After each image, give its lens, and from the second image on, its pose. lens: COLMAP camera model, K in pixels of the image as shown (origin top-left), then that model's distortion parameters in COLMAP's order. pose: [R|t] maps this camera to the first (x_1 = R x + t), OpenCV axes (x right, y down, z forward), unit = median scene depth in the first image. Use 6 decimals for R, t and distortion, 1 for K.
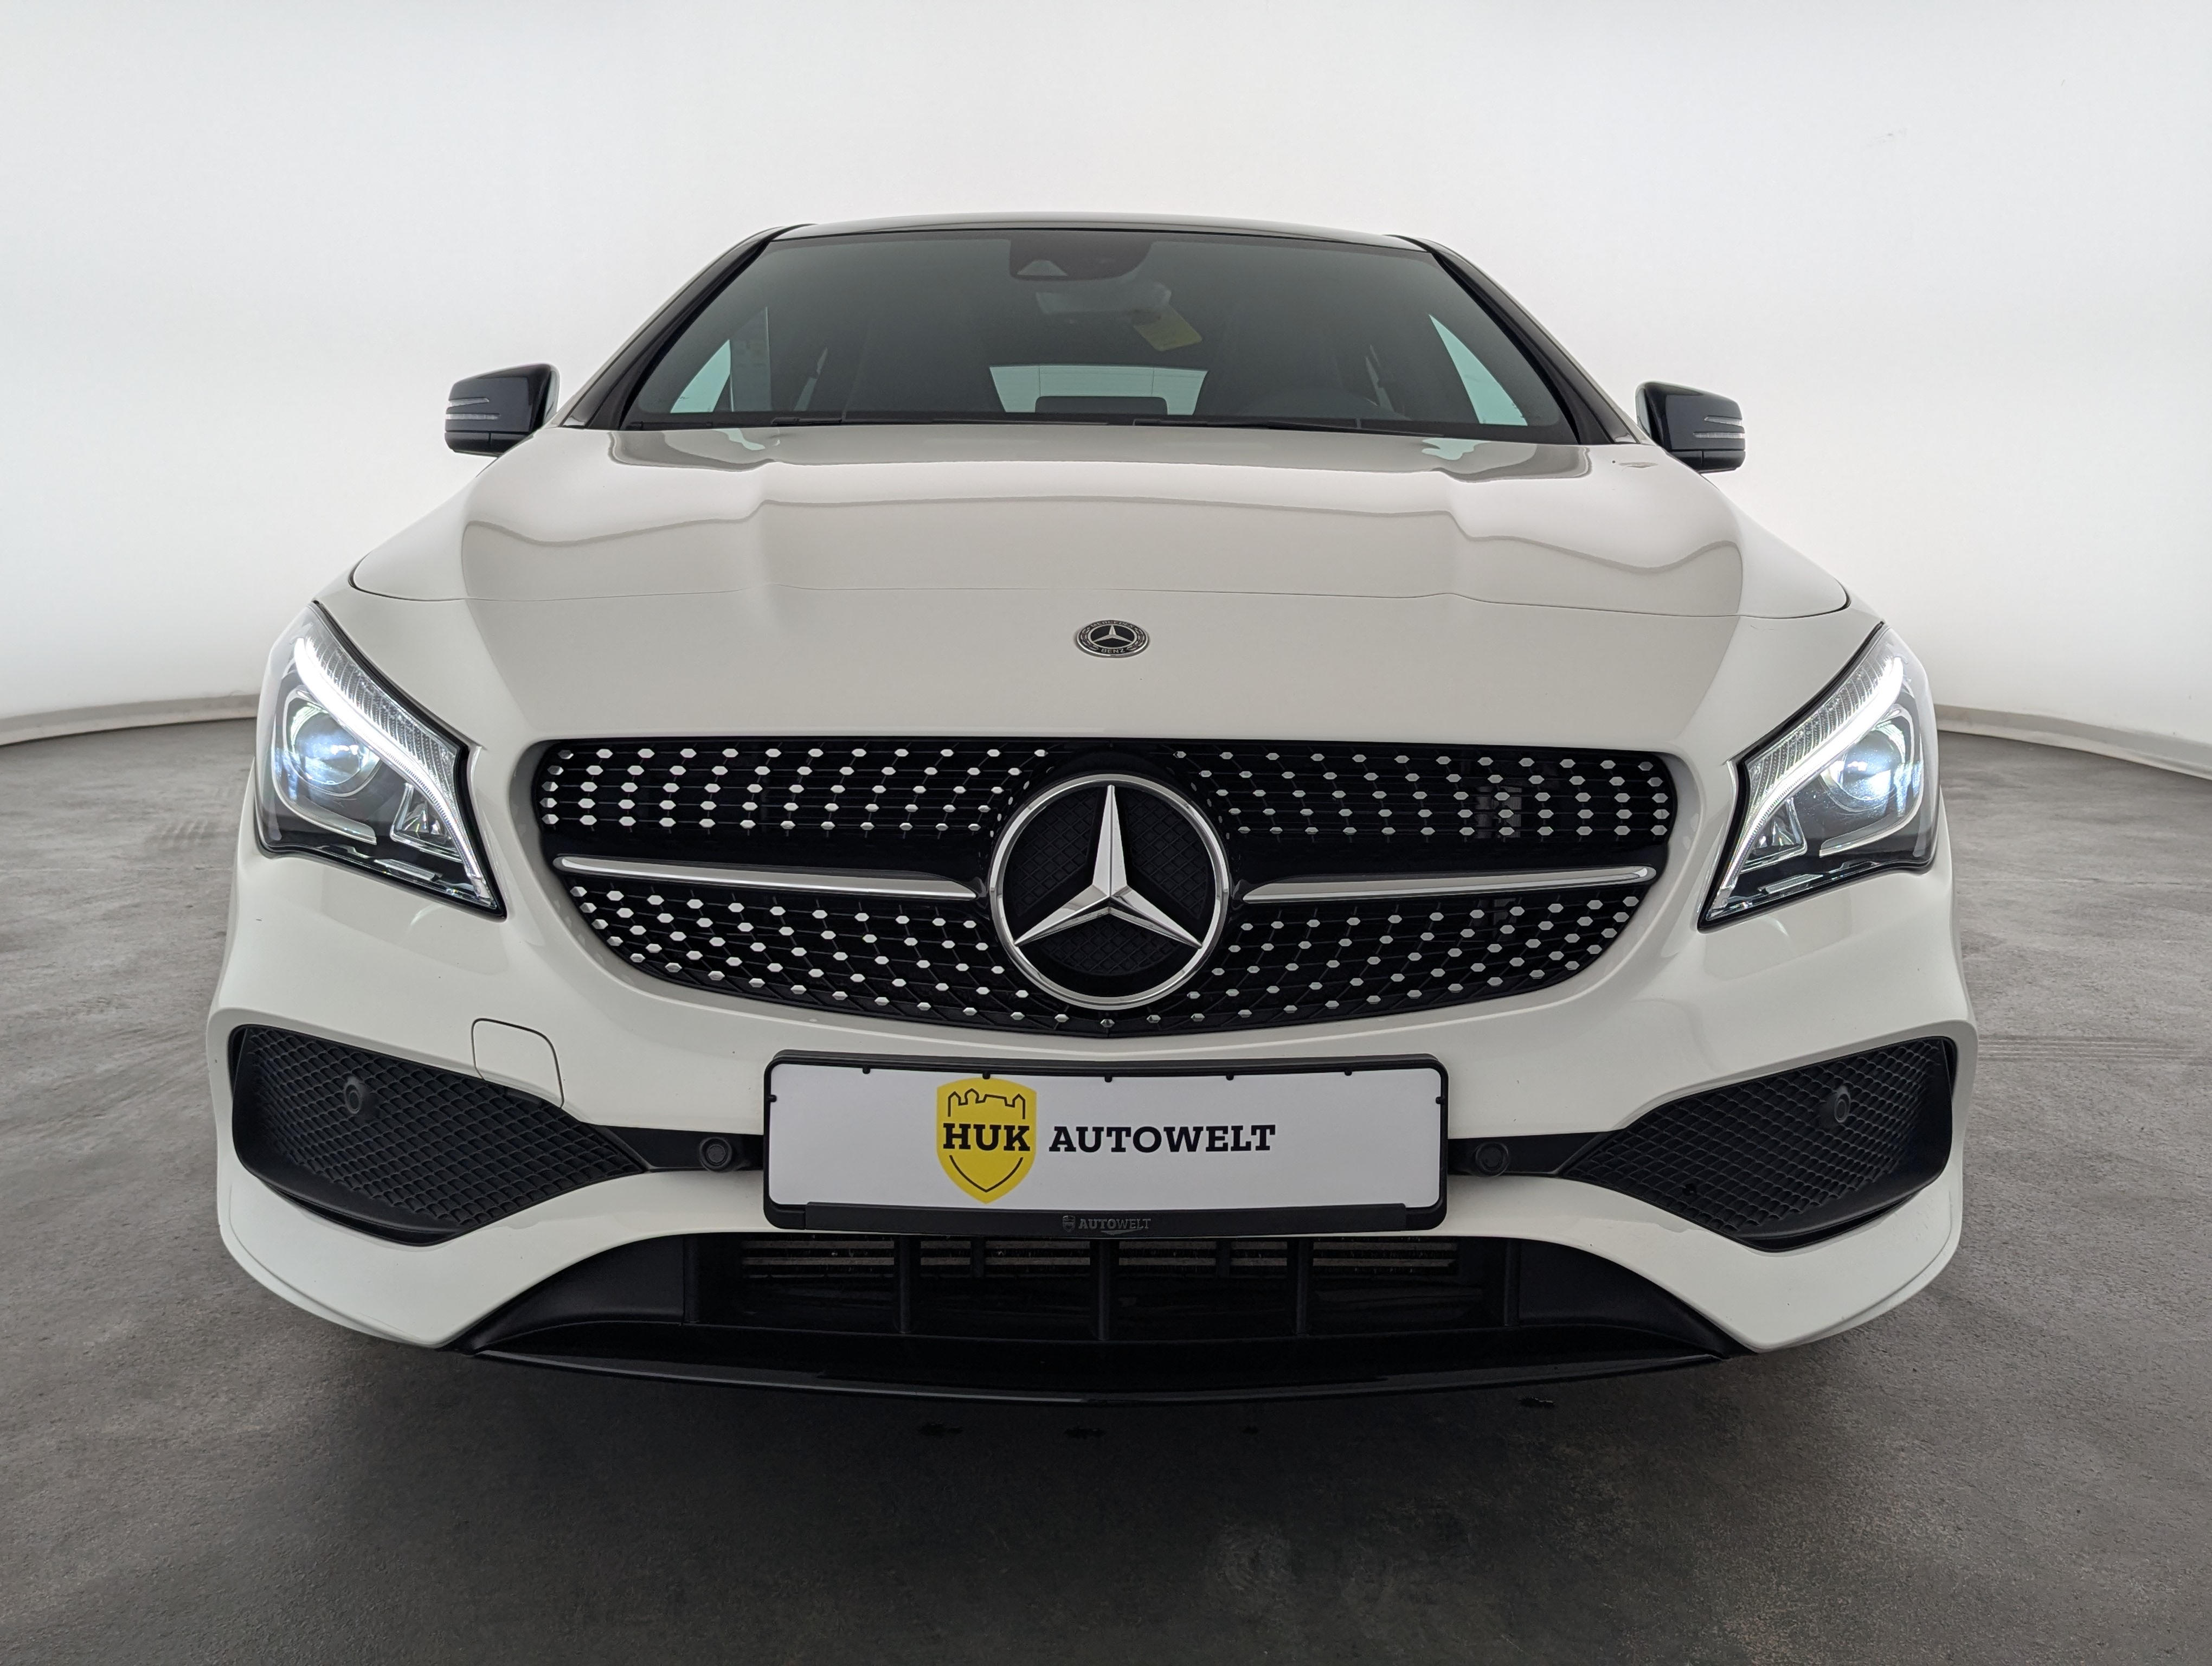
lens RADIAL K [[1896.9, 0, 1111.0], [0, 1896.9, 810.4], [0, 0, 1]] dist [0.037599, -0.016805]
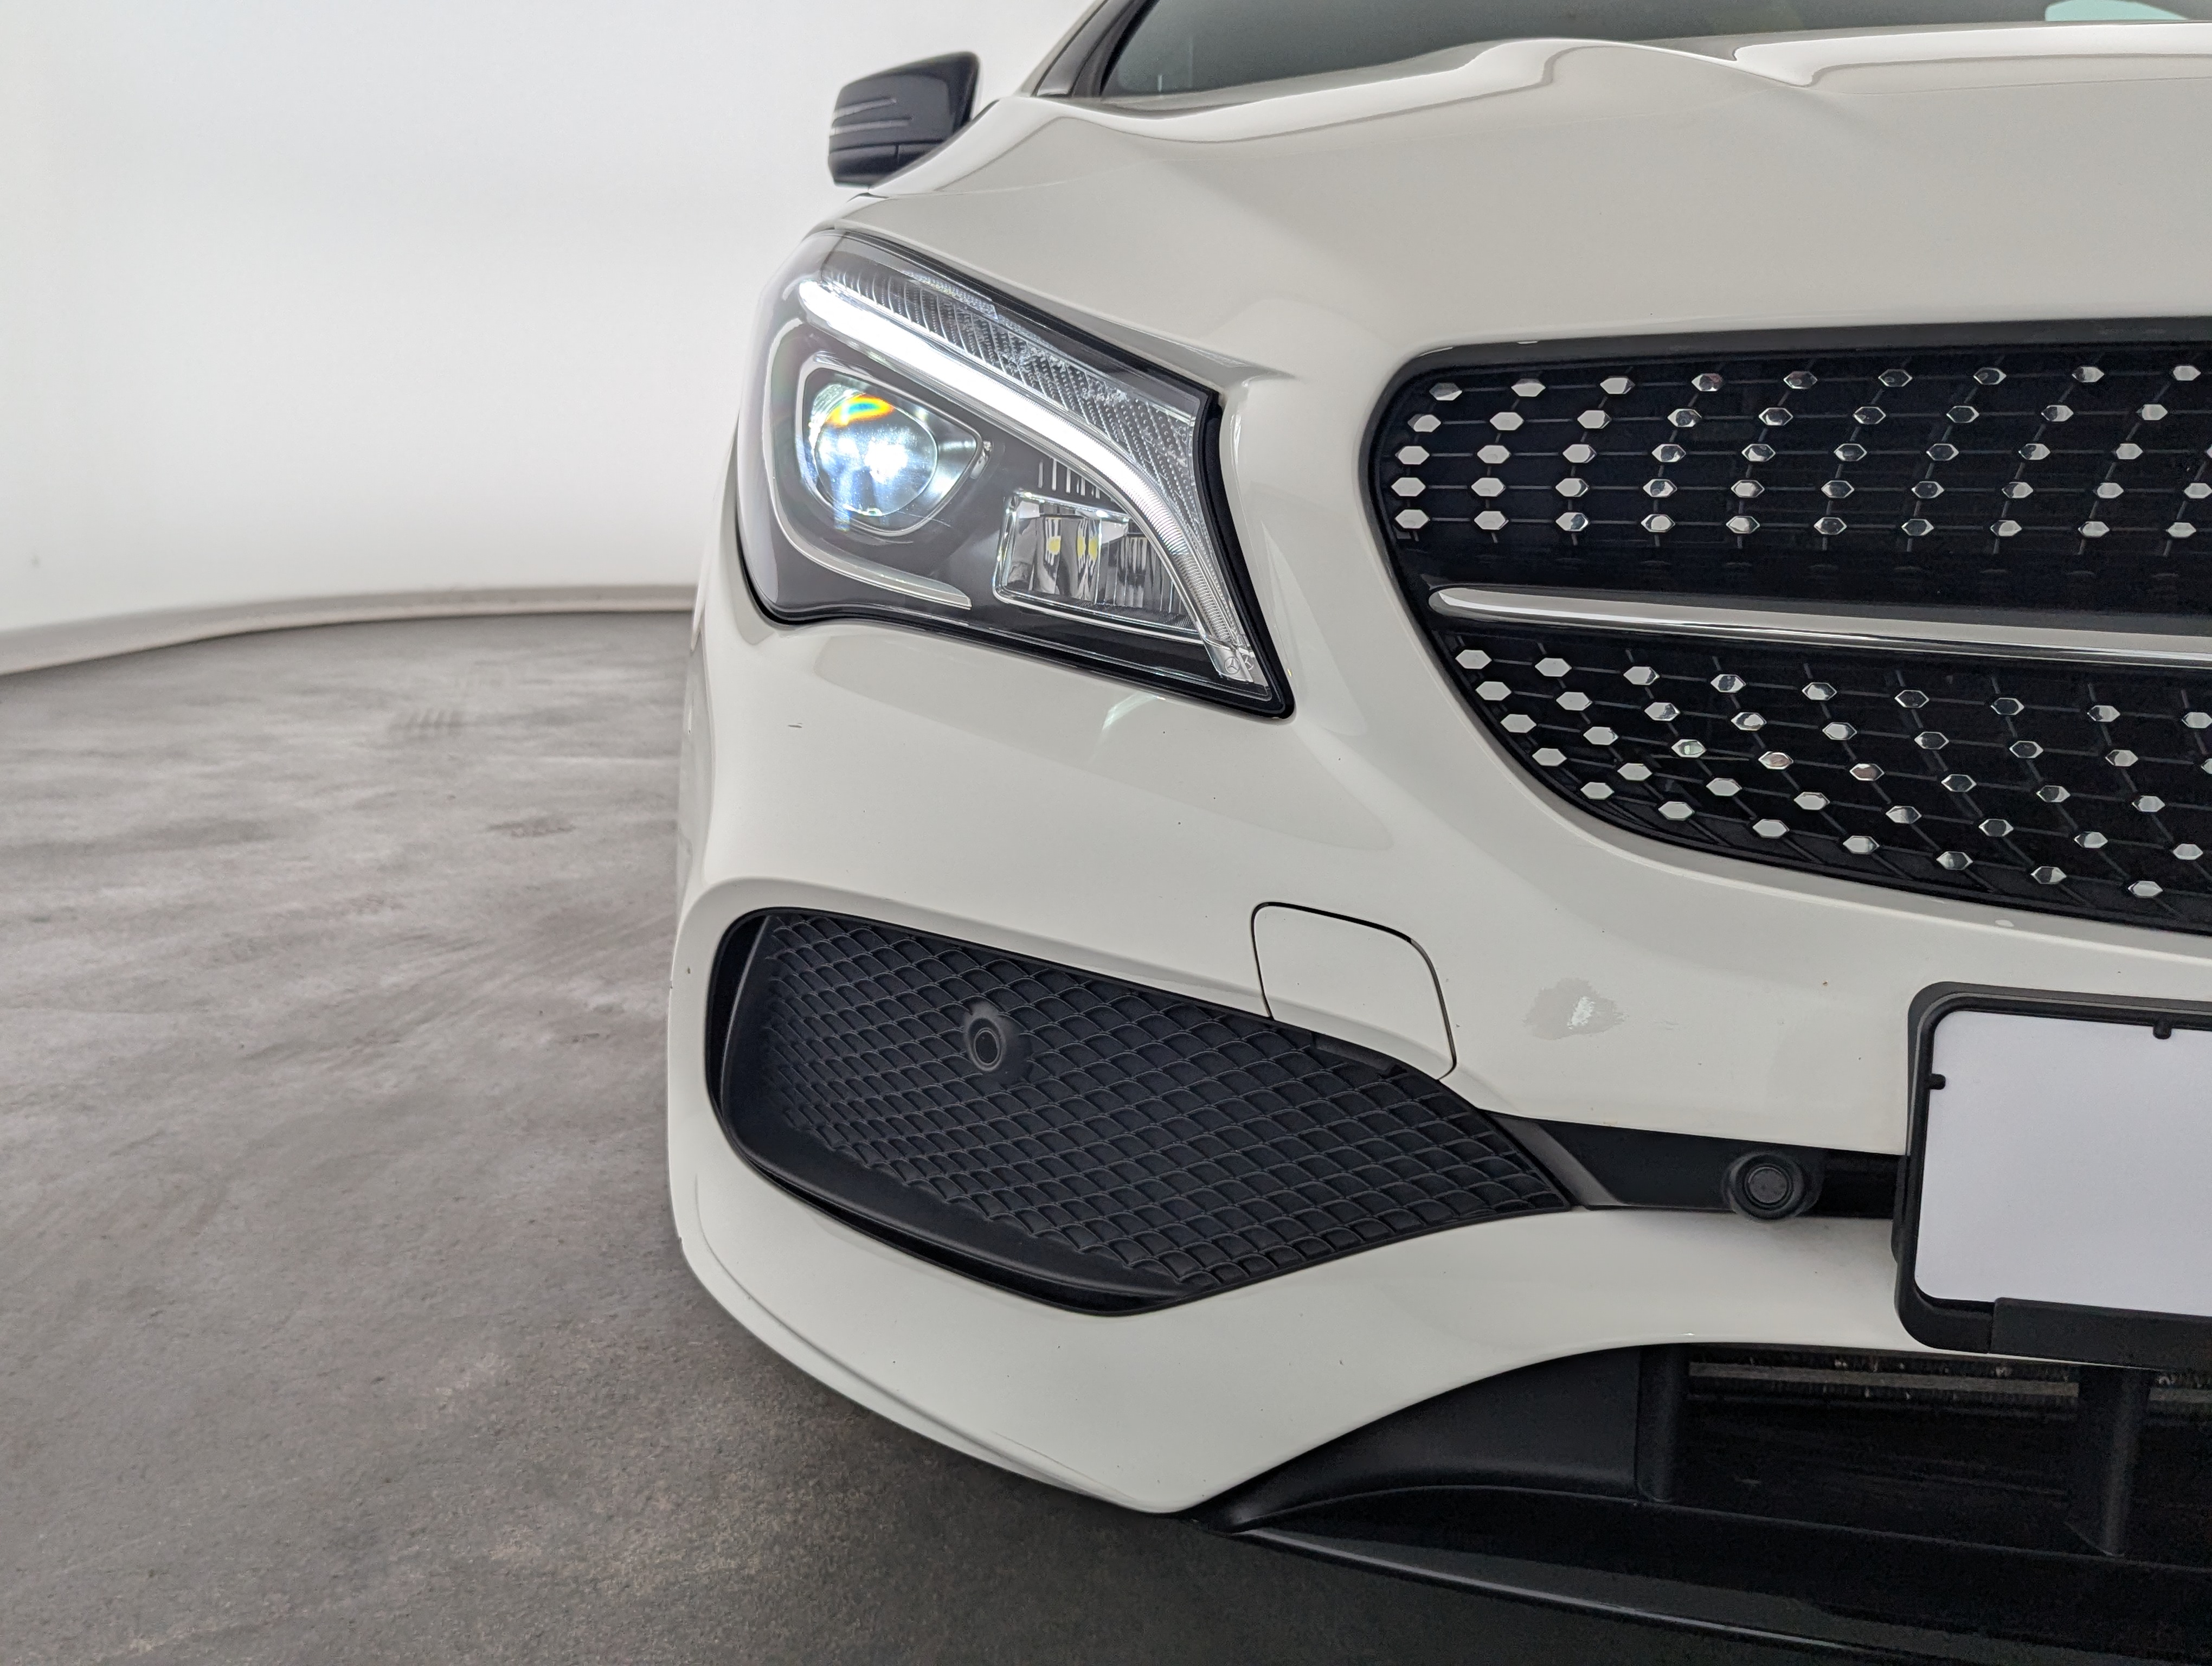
lens RADIAL K [[1896.9, 0, 1087.5], [0, 1896.9, 833.6], [0, 0, 1]] dist [0.037599, -0.016805]
pose [[0.995912, 0.024126, -0.087047, -0.253348], [-0.020687, 0.998978, 0.040187, 0.053381], [0.087927, -0.038222, 0.995393, 0.362849]]
